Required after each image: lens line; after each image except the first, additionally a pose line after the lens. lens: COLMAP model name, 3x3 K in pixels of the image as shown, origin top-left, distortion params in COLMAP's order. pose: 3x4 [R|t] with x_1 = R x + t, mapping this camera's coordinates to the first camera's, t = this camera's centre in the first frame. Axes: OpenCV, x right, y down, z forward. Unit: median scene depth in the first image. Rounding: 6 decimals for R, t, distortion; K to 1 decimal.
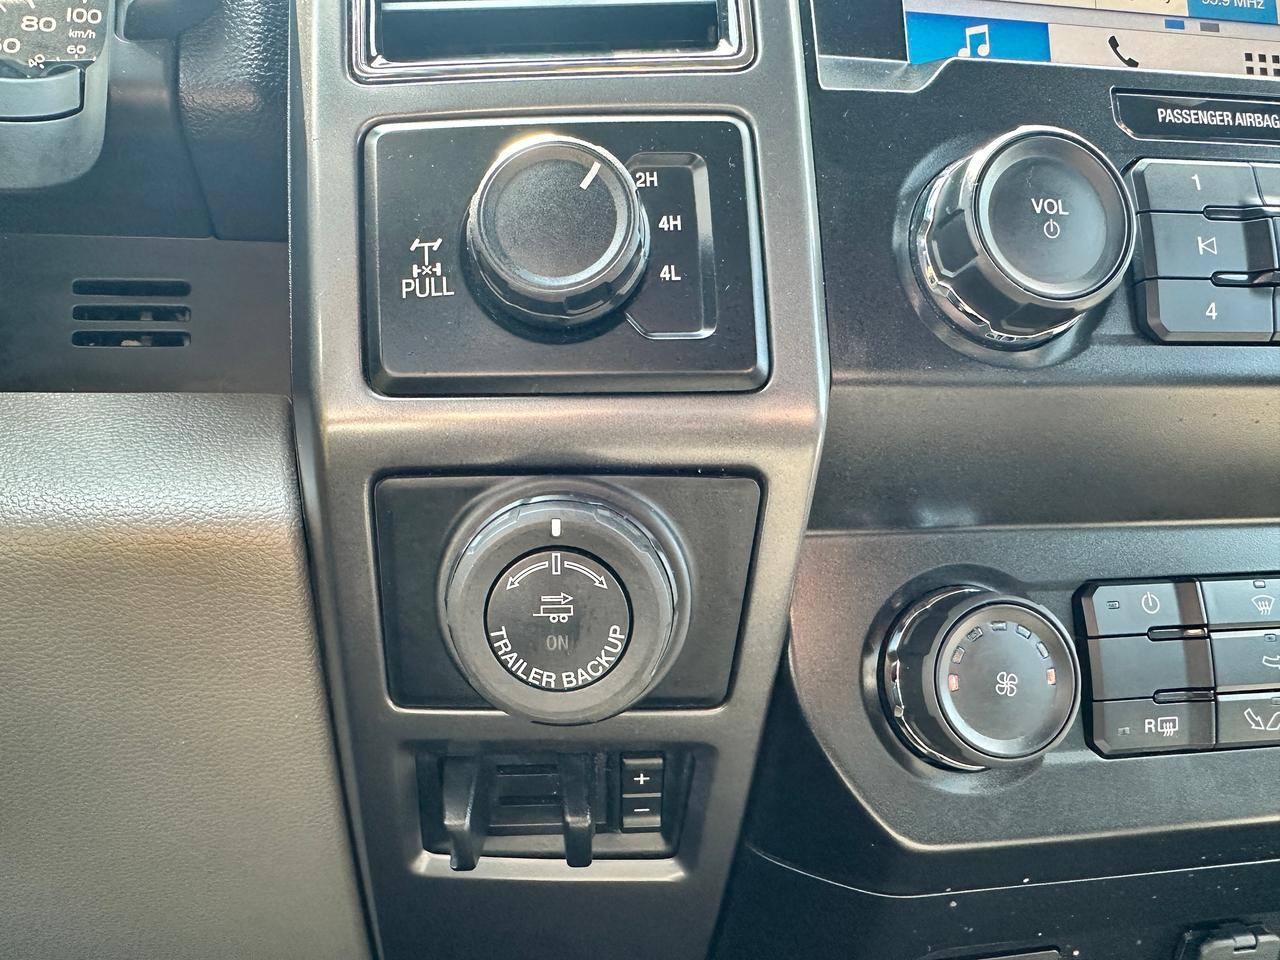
lens RADIAL K [[901.1, 0, 596.1], [0, 901.1, 566.6], [0, 0, 1]] dist [0.015493, -0.026035]
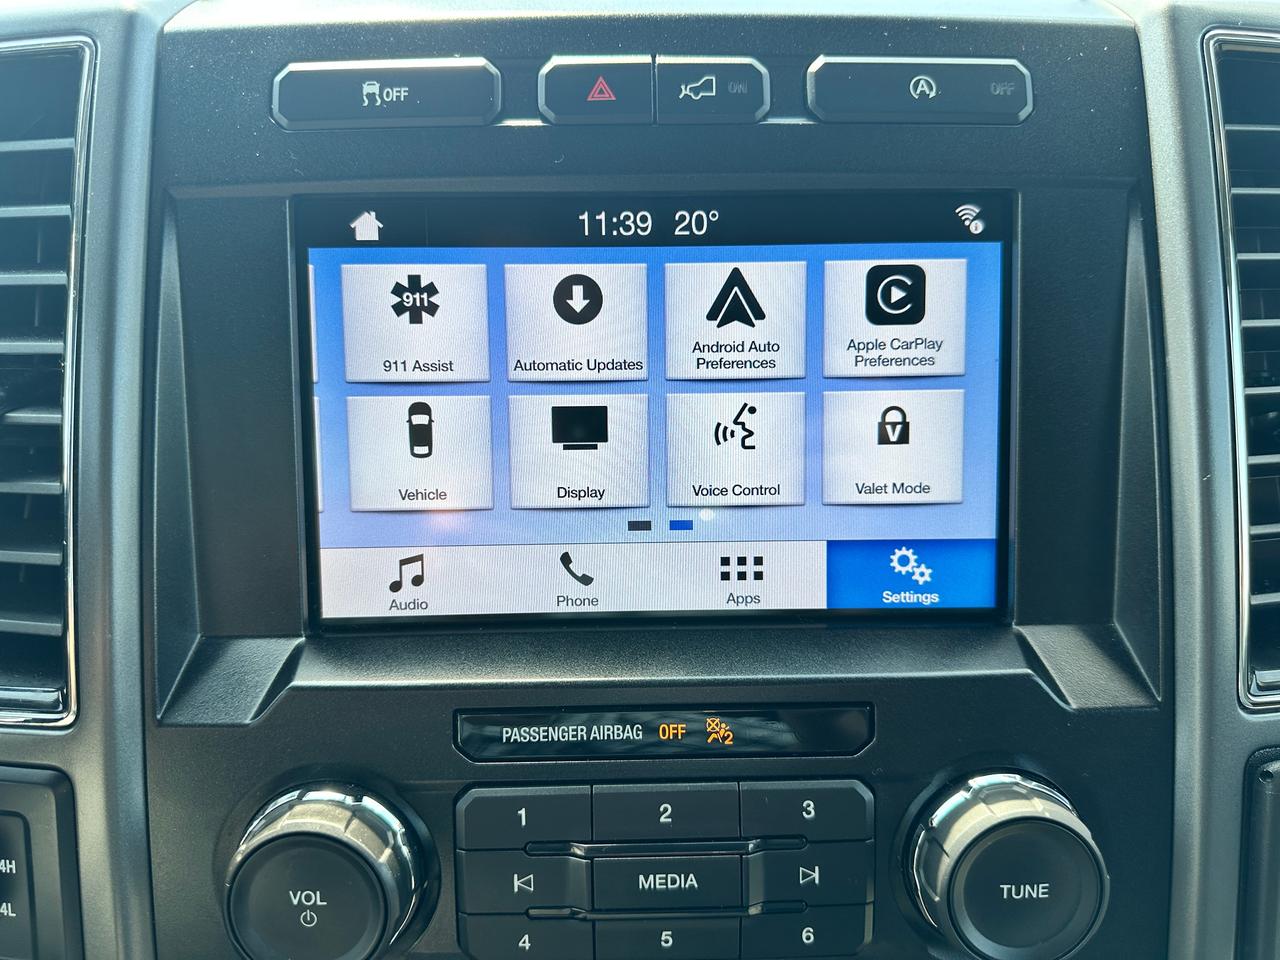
lens RADIAL K [[901.1, 0, 639.0], [0, 901.1, 469.0], [0, 0, 1]] dist [0.015493, -0.026035]
pose [[0.987621, 0.039481, -0.151812, 0.903433], [-0.017036, 0.989080, 0.146394, -0.932754], [0.155934, -0.141996, 0.977508, 0.072417]]
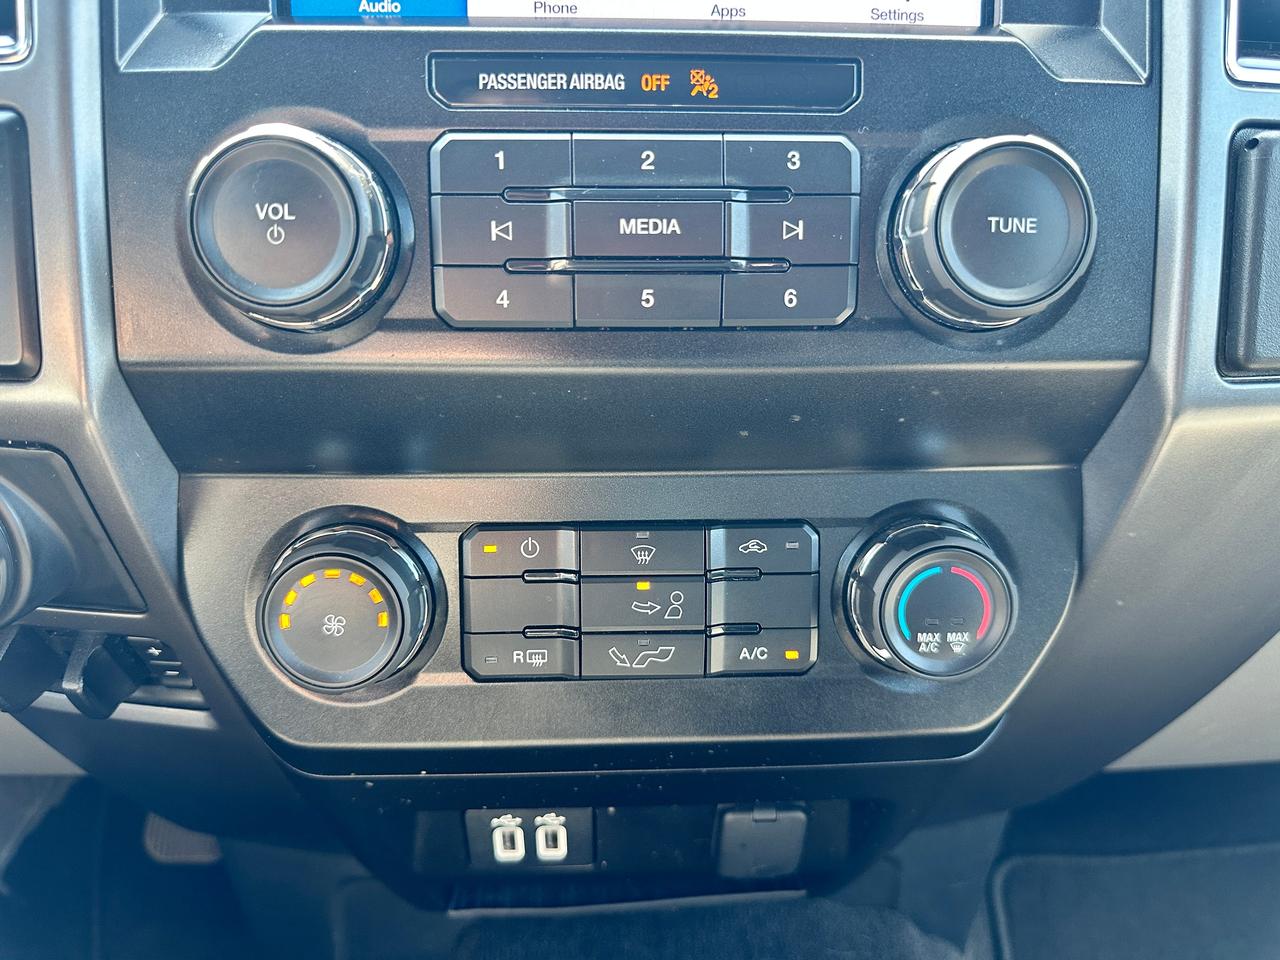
lens RADIAL K [[867.3, 0, 630.4], [0, 867.3, 473.9], [0, 0, 1]] dist [0.025263, -0.028797]
pose [[0.991618, 0.054733, -0.117038, 0.904928], [-0.029670, 0.978097, 0.206026, -0.281906], [0.125750, -0.200827, 0.971522, 0.023011]]
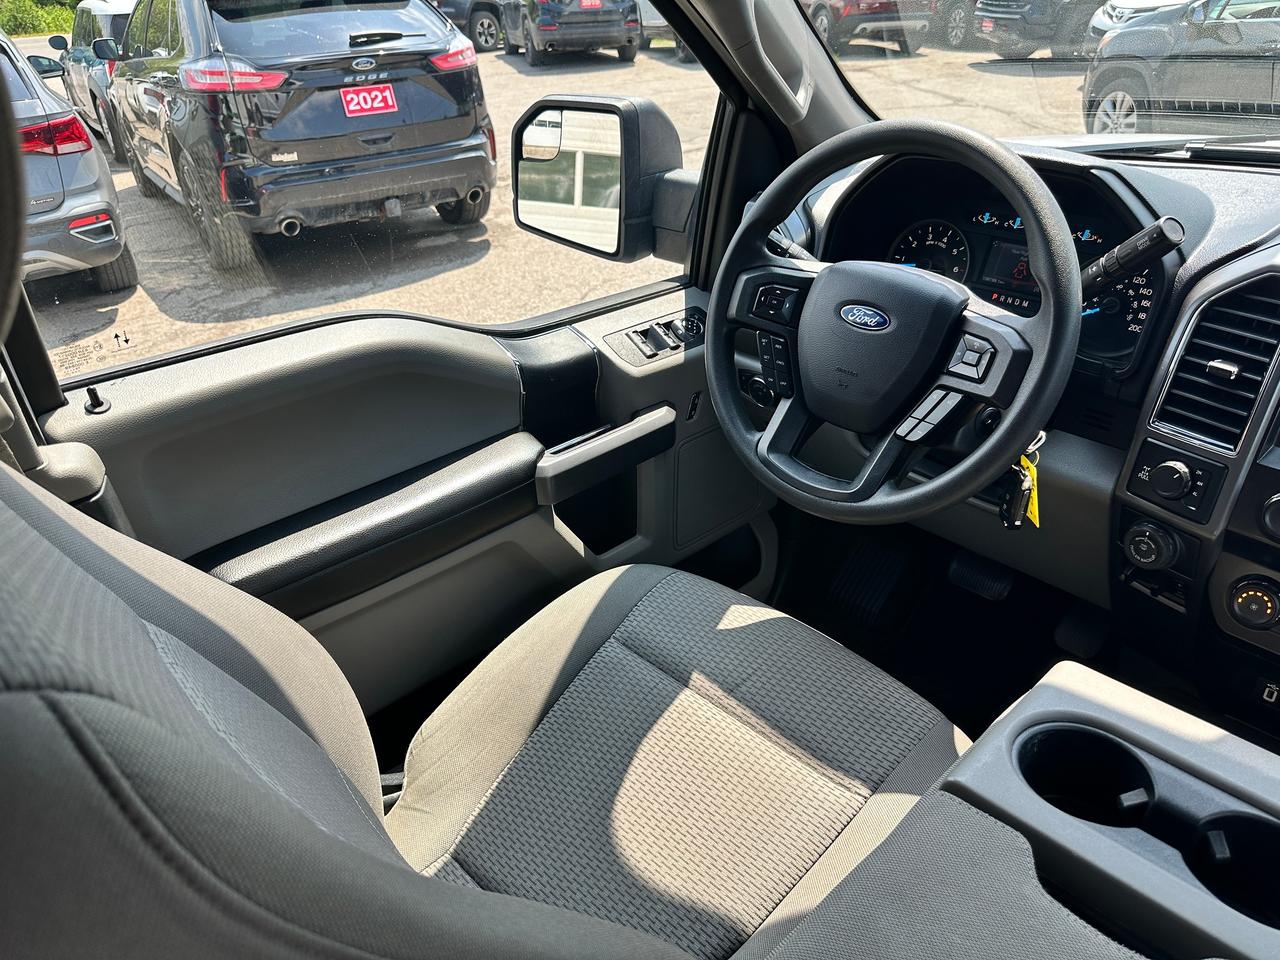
lens RADIAL K [[901.1, 0, 641.2], [0, 901.1, 481.5], [0, 0, 1]] dist [0.015493, -0.026035]
pose [[0.566577, 0.397246, -0.721932, 1.568700], [-0.112446, 0.905199, 0.409841, -1.720195], [0.816300, -0.151029, 0.557534, -3.422933]]
